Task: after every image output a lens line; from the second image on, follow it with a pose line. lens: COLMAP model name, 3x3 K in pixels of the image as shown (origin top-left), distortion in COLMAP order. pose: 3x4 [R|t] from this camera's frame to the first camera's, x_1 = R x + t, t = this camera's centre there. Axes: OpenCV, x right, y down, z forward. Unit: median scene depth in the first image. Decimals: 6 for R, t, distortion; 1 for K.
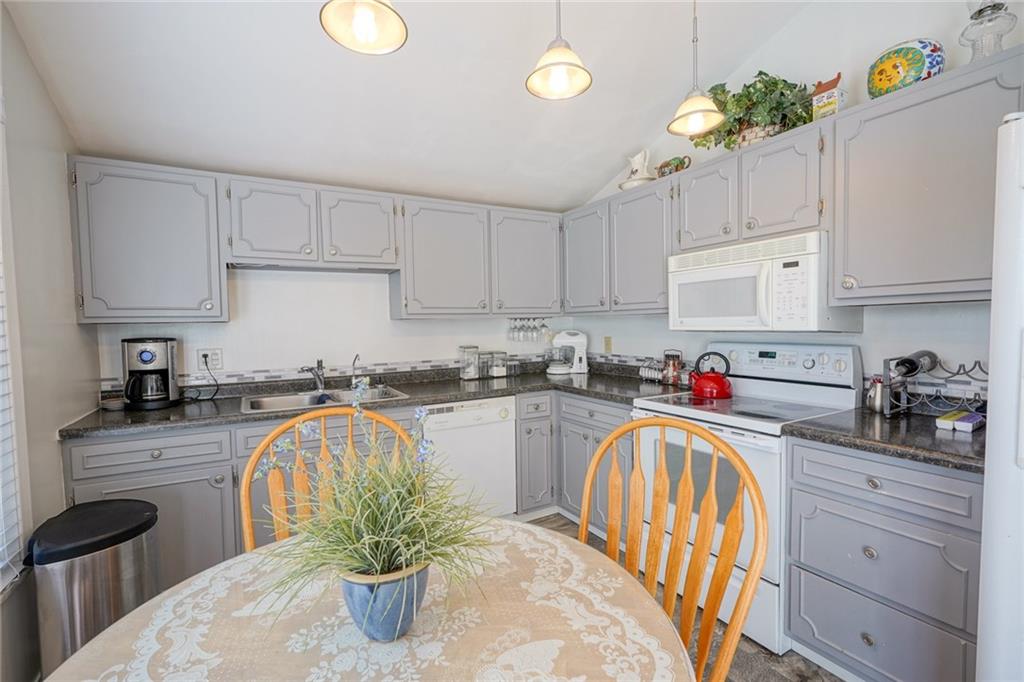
lens RADIAL K [[461.9, 0, 510.6], [0, 461.9, 341.9], [0, 0, 1]] dist [-0.011258, 0.004430]
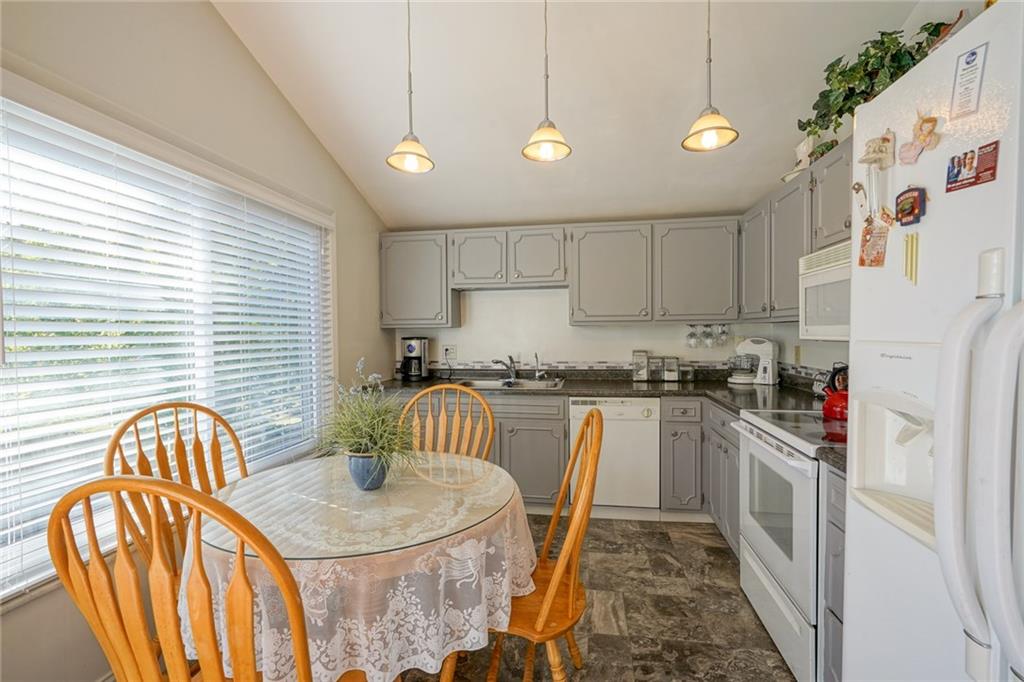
lens RADIAL K [[461.9, 0, 509.7], [0, 461.9, 344.0], [0, 0, 1]] dist [-0.011258, 0.004430]
pose [[0.775437, 0.028312, -0.630789, 0.413664], [-0.030365, 0.999510, 0.007533, -0.005463], [0.630694, 0.013312, 0.775918, -0.046095]]
